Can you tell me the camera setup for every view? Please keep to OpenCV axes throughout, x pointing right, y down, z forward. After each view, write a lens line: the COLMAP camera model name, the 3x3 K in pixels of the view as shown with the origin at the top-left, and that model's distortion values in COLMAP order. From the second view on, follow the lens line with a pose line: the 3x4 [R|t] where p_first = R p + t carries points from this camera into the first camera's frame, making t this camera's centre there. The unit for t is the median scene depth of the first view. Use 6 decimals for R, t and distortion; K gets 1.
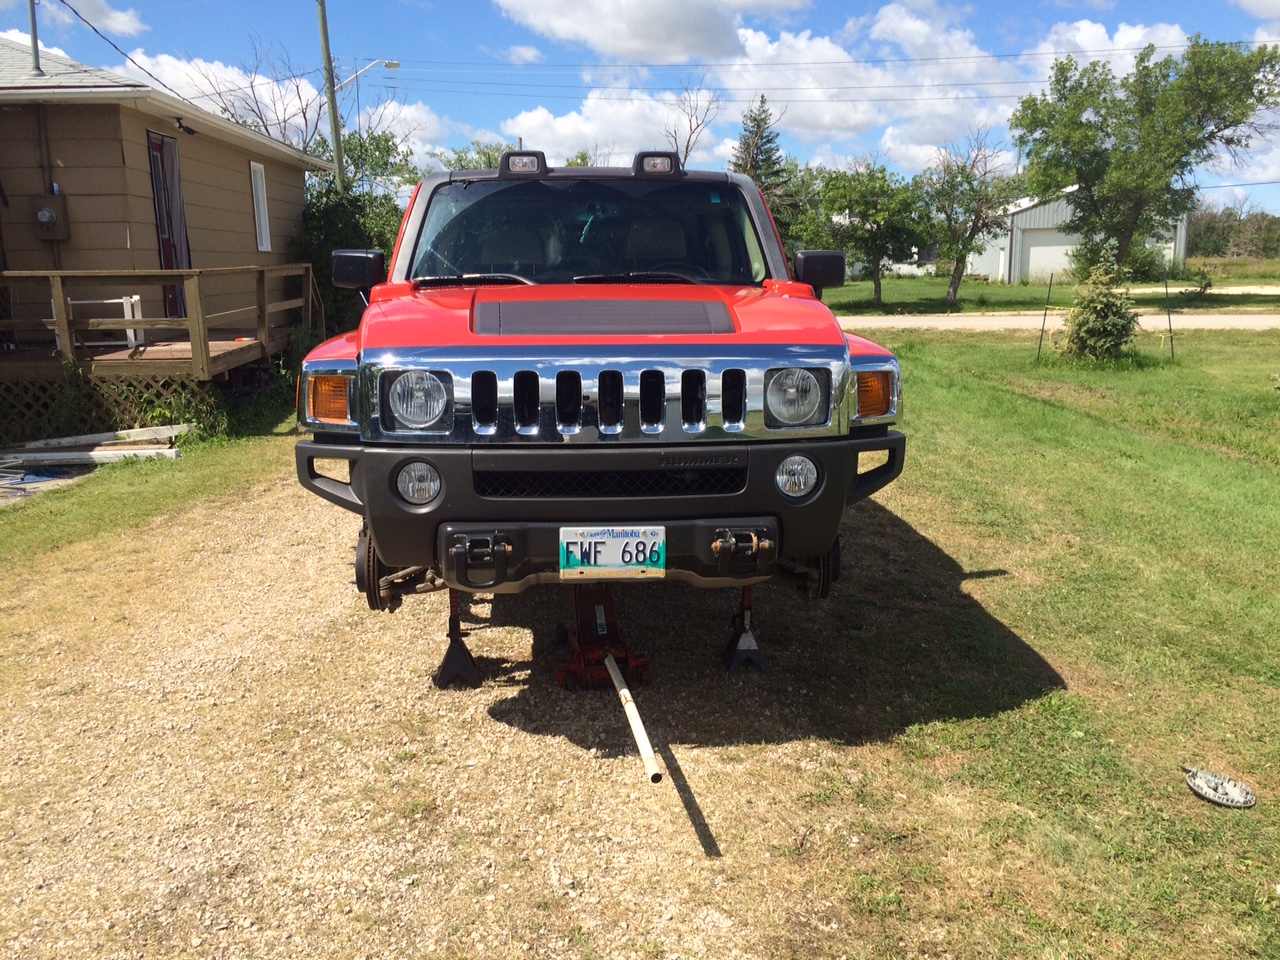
lens RADIAL K [[1068.7, 0, 641.2], [0, 1068.7, 480.5], [0, 0, 1]] dist [-0.008756, -0.003751]
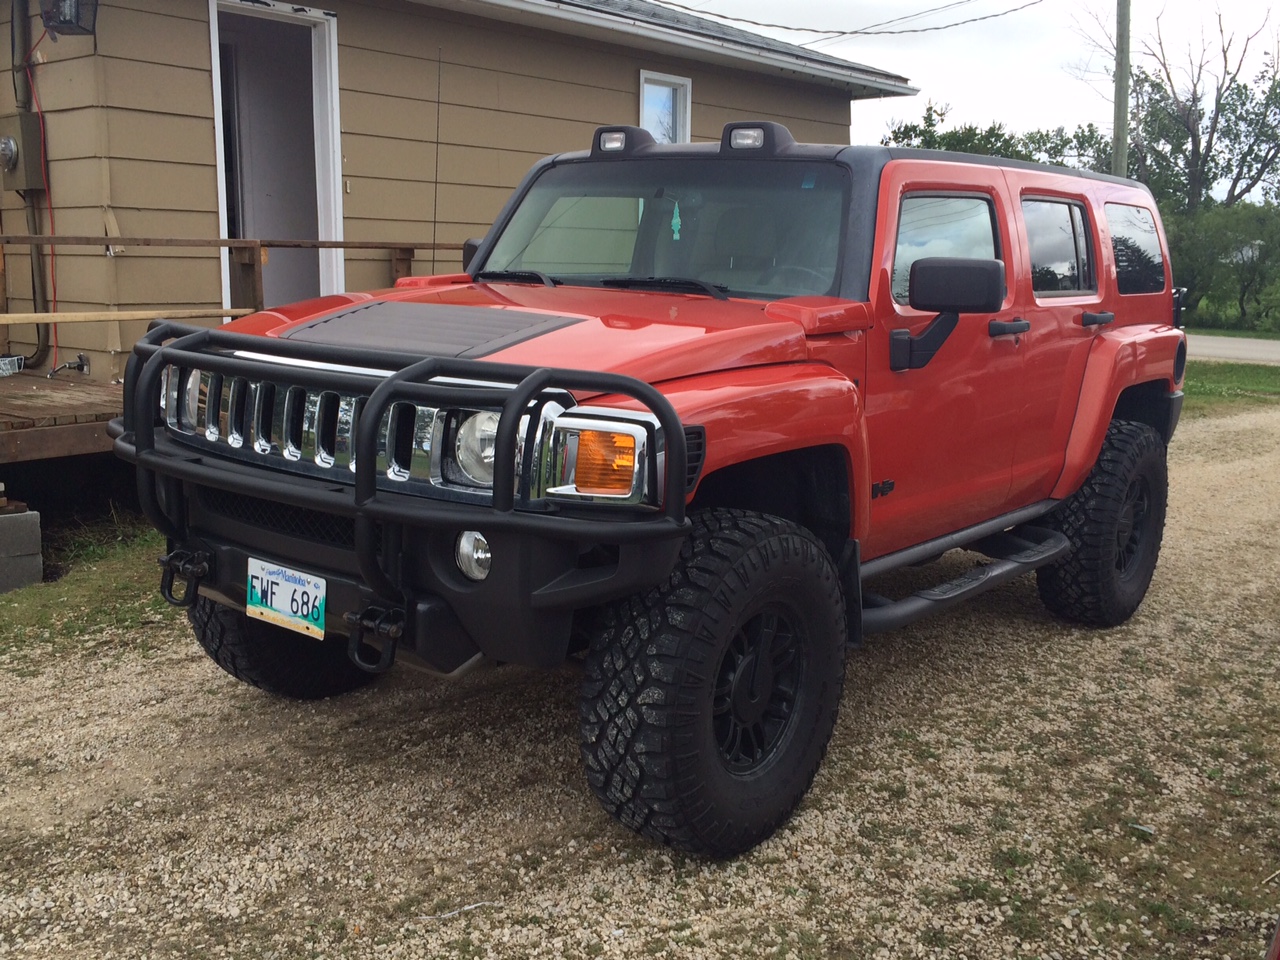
lens RADIAL K [[1295.3, 0, 633.2], [0, 1295.3, 479.9], [0, 0, 1]] dist [0.041954, 0.000000]
pose [[0.731335, 0.148066, -0.665752, 0.862736], [-0.162317, 0.985888, 0.040958, -0.114935], [0.662421, 0.078109, 0.745048, 0.396050]]
